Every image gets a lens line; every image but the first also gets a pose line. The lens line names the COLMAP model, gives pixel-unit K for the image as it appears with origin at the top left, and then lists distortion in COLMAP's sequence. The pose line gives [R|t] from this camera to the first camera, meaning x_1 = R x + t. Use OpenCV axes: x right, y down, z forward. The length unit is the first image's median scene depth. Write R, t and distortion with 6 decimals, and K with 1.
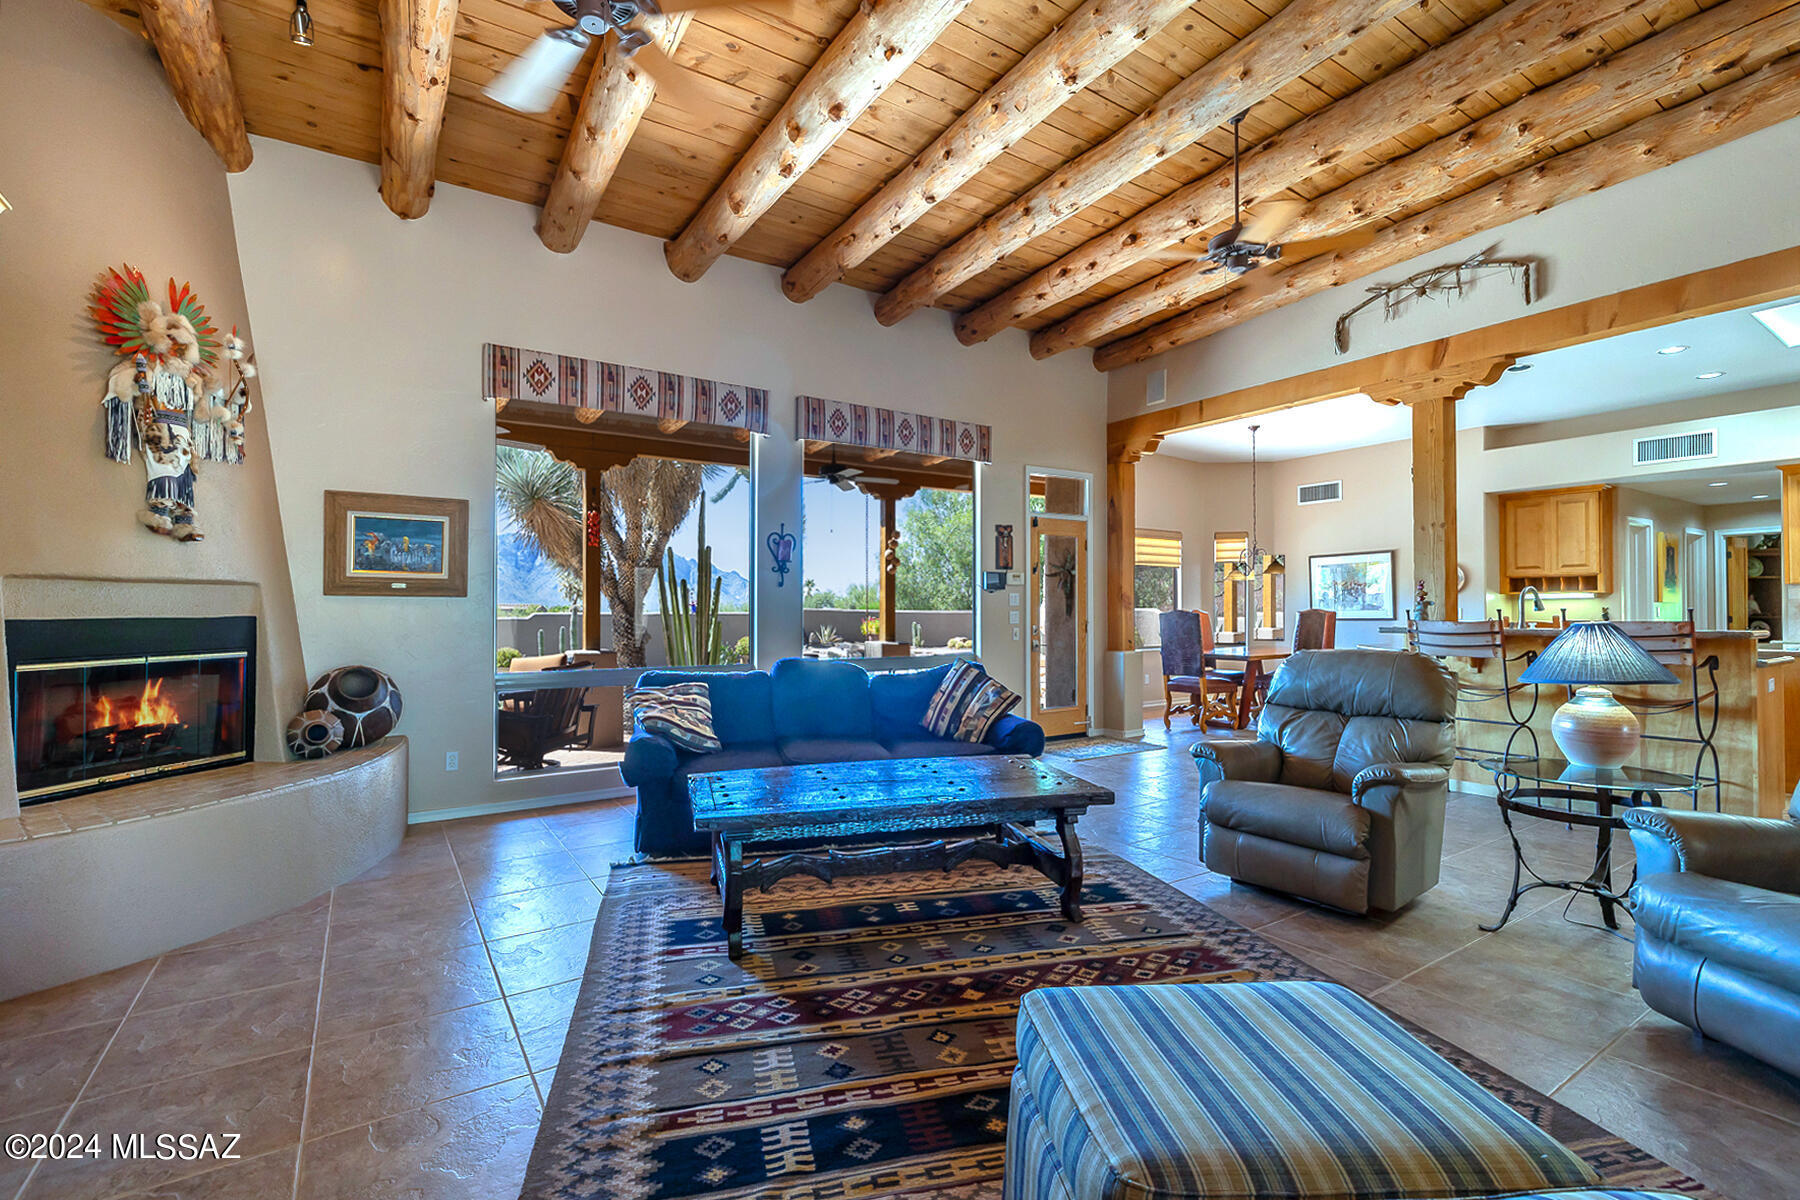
lens RADIAL K [[828.5, 0, 870.9], [0, 828.5, 589.9], [0, 0, 1]] dist [-0.001937, 0.000336]
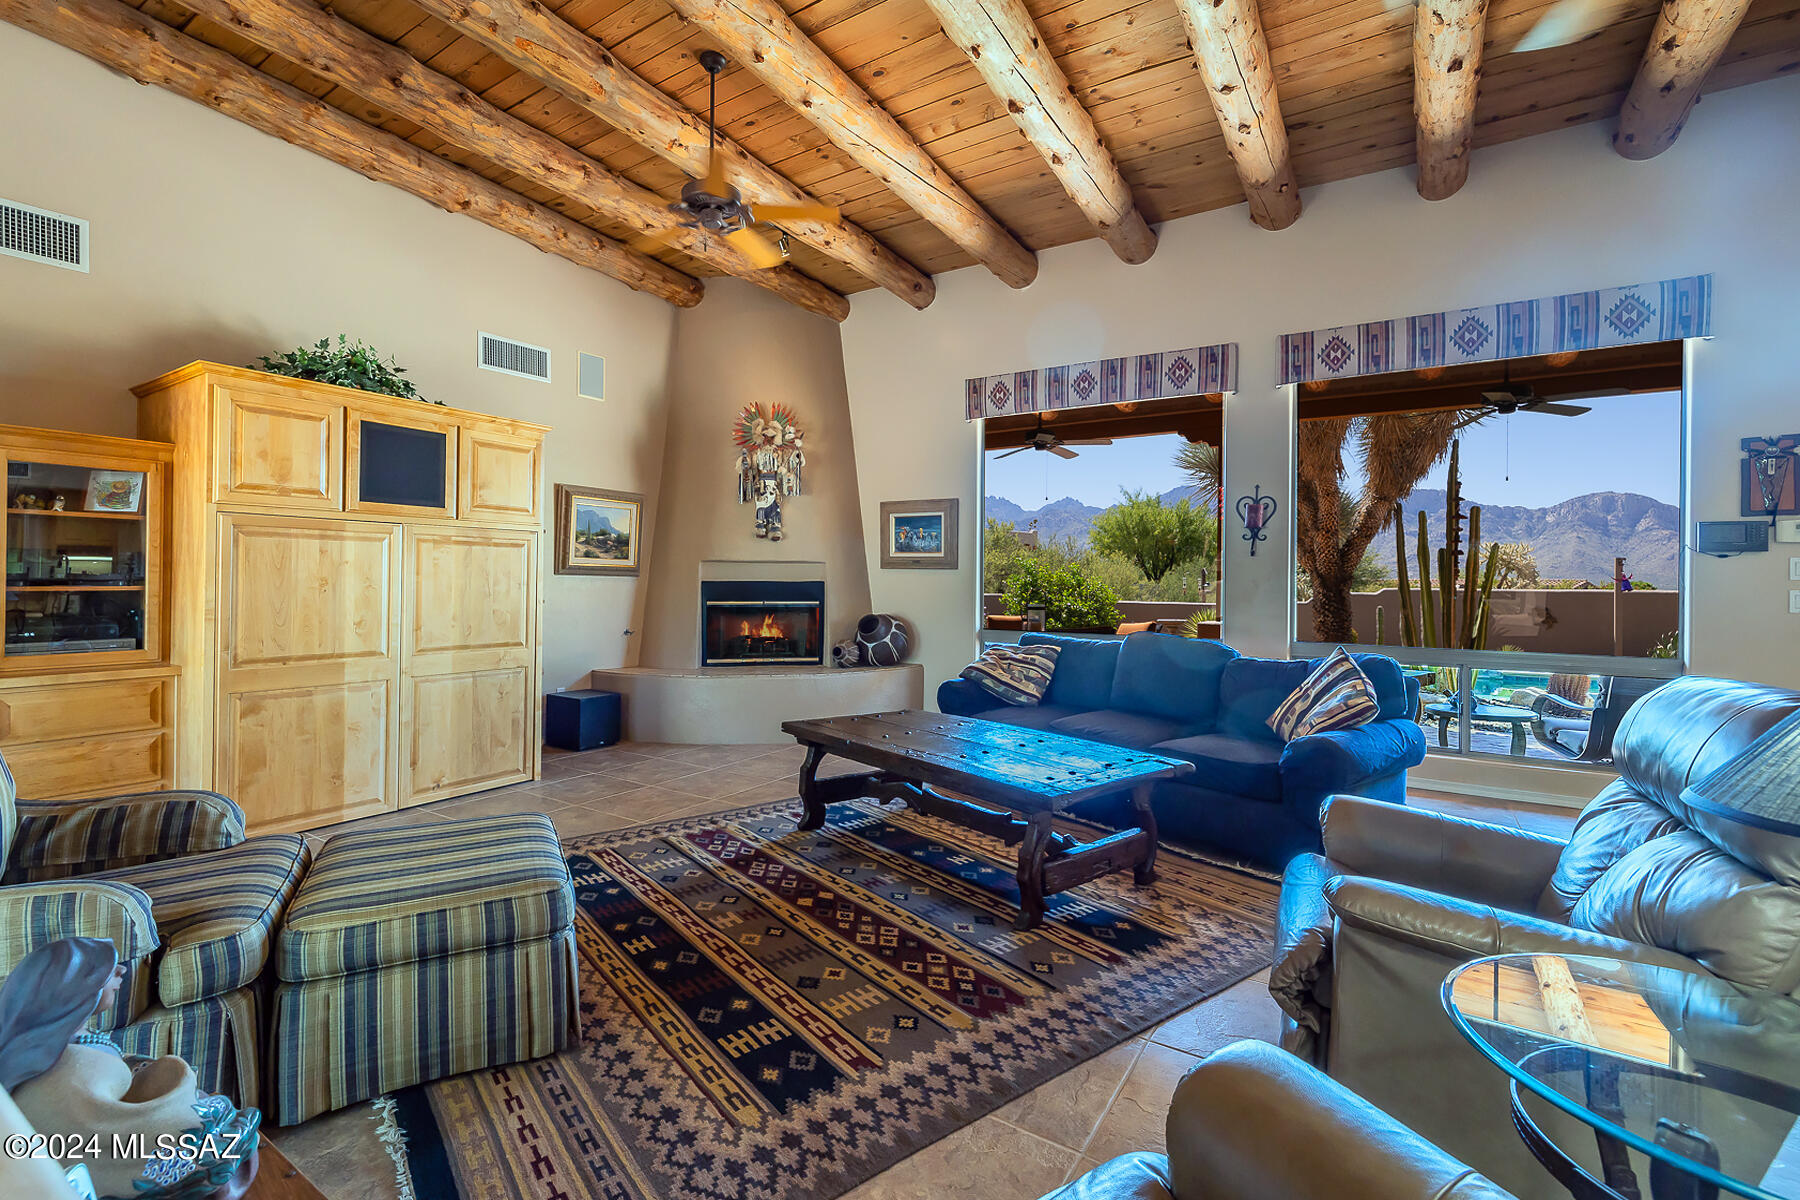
lens RADIAL K [[828.5, 0, 905.9], [0, 828.5, 575.7], [0, 0, 1]] dist [-0.001937, 0.000336]
pose [[0.388086, 0.001811, -0.921622, 1.027348], [0.011860, 0.999905, 0.006959, 0.010844], [0.921547, -0.013631, 0.388027, 0.545963]]
